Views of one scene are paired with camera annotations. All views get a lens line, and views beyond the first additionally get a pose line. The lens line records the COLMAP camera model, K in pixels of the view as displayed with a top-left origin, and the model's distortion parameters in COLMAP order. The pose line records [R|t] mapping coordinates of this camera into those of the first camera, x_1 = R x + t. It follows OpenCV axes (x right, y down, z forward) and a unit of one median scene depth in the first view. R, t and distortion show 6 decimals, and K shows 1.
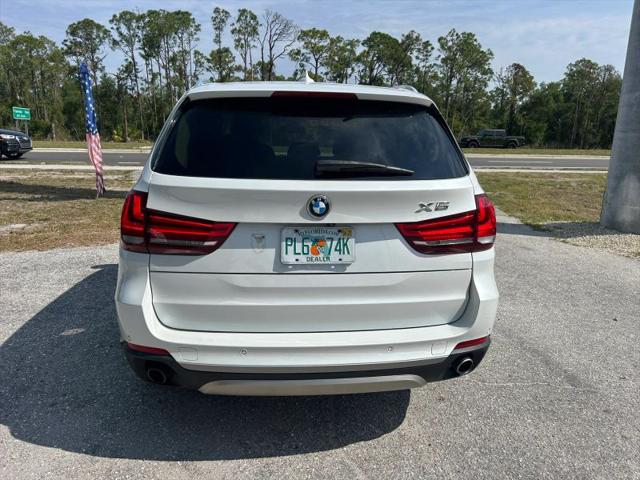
lens RADIAL K [[484.1, 0, 322.0], [0, 484.1, 237.9], [0, 0, 1]] dist [0.047619, -0.048725]
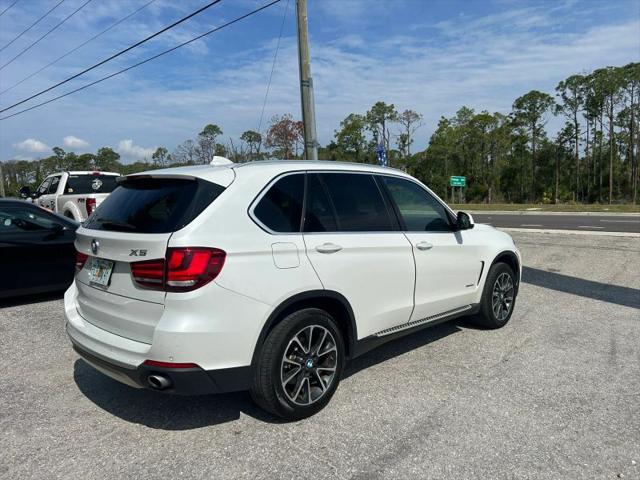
lens RADIAL K [[484.1, 0, 322.0], [0, 484.1, 237.9], [0, 0, 1]] dist [0.047619, -0.048725]
pose [[0.642239, 0.046343, -0.765102, 0.053866], [-0.140861, 0.988307, -0.058378, -0.003251], [0.753450, 0.145266, 0.641257, 0.016394]]
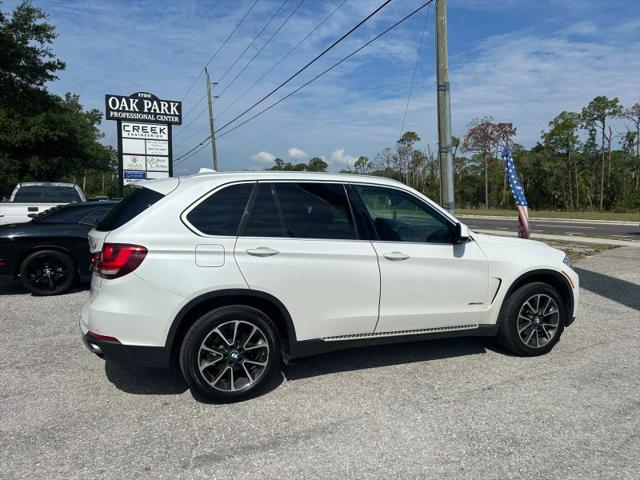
lens RADIAL K [[483.7, 0, 320.0], [0, 483.7, 240.0], [0, 0, 1]] dist [0.048685, -0.051182]
pose [[0.279409, 0.061725, -0.958186, 0.071362], [-0.199101, 0.979966, 0.005070, -0.008553], [0.939303, 0.189359, 0.286100, 0.041660]]
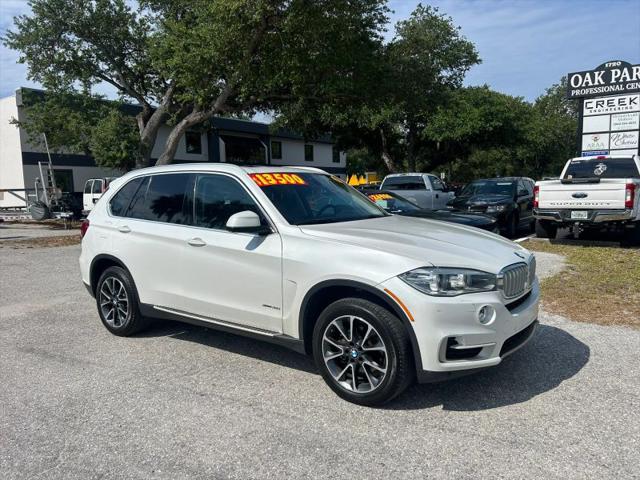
lens RADIAL K [[478.6, 0, 315.6], [0, 478.6, 240.5], [0, 0, 1]] dist [0.041810, -0.038343]
pose [[-0.679244, 0.075858, -0.729981, 0.048806], [-0.139394, 0.963204, 0.229799, -0.026088], [0.720553, 0.257845, -0.643677, 0.125800]]
